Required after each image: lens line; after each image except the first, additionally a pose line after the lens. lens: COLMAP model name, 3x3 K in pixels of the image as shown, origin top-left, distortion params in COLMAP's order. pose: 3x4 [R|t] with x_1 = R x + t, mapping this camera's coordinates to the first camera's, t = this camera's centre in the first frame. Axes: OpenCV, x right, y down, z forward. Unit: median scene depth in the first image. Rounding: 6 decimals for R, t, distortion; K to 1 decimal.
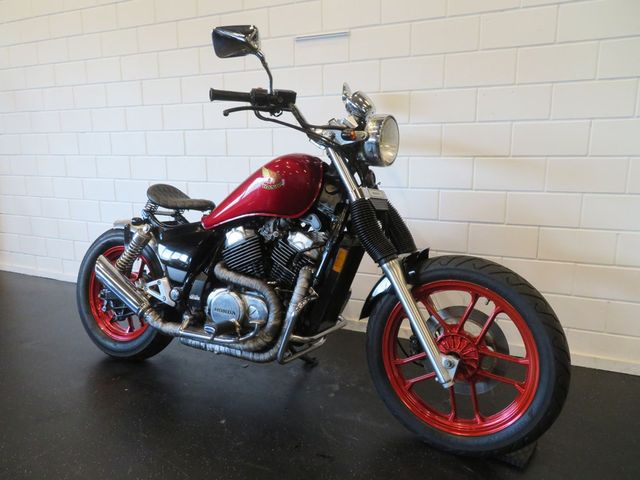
lens RADIAL K [[463.4, 0, 320.0], [0, 463.4, 240.0], [0, 0, 1]] dist [0.000292, -0.001152]
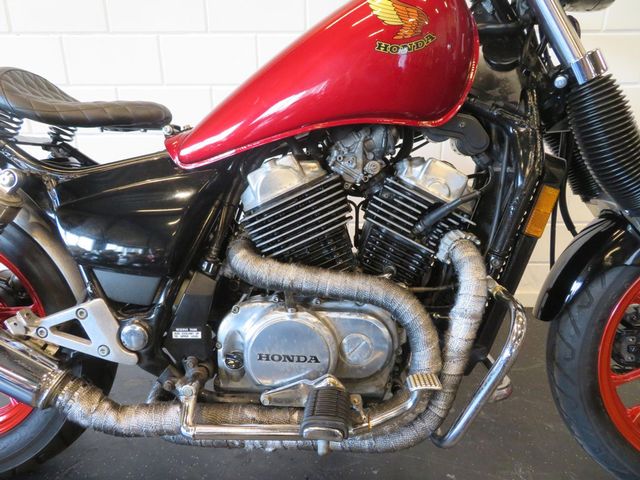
lens RADIAL K [[463.4, 0, 320.0], [0, 463.4, 240.0], [0, 0, 1]] dist [0.000292, -0.001152]
pose [[0.916504, -0.129868, 0.378358, -0.322275], [0.076402, 0.985252, 0.153107, -0.015784], [-0.392662, -0.111416, 0.912909, 0.603470]]
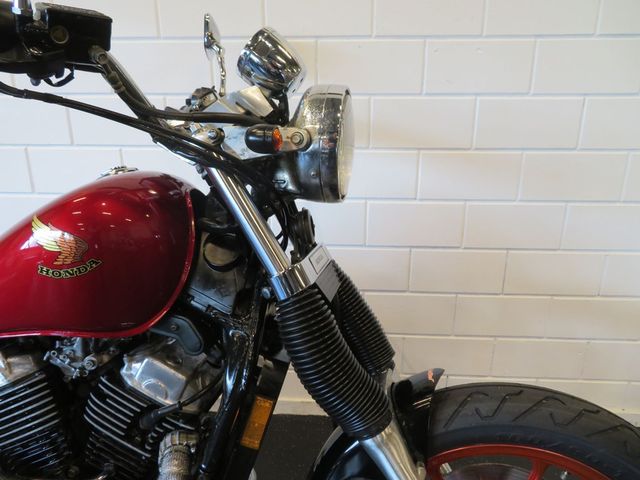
lens RADIAL K [[463.4, 0, 320.0], [0, 463.4, 240.0], [0, 0, 1]] dist [0.000292, -0.001152]
pose [[0.937107, -0.088716, 0.337580, -0.031223], [0.057408, 0.993163, 0.101641, -0.157231], [-0.344289, -0.075869, 0.935793, 0.534727]]
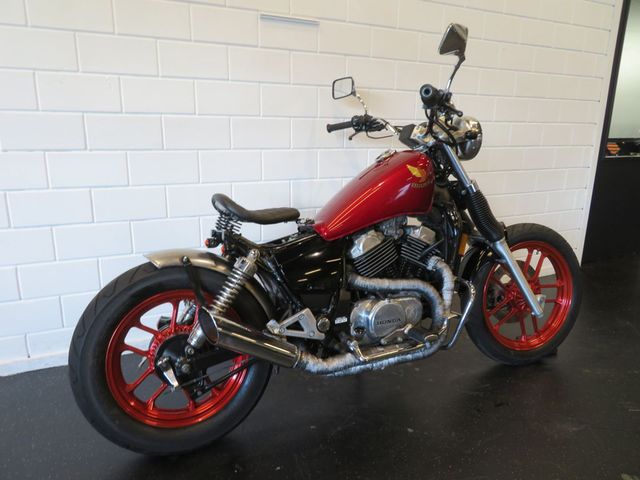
lens RADIAL K [[444.9, 0, 320.0], [0, 444.9, 240.0], [0, 0, 1]] dist [0.002114, 0.001076]
pose [[0.641389, -0.173460, 0.747350, -0.931808], [0.133066, 0.984494, 0.114301, -0.129069], [-0.755589, 0.026136, 0.654525, 0.503561]]
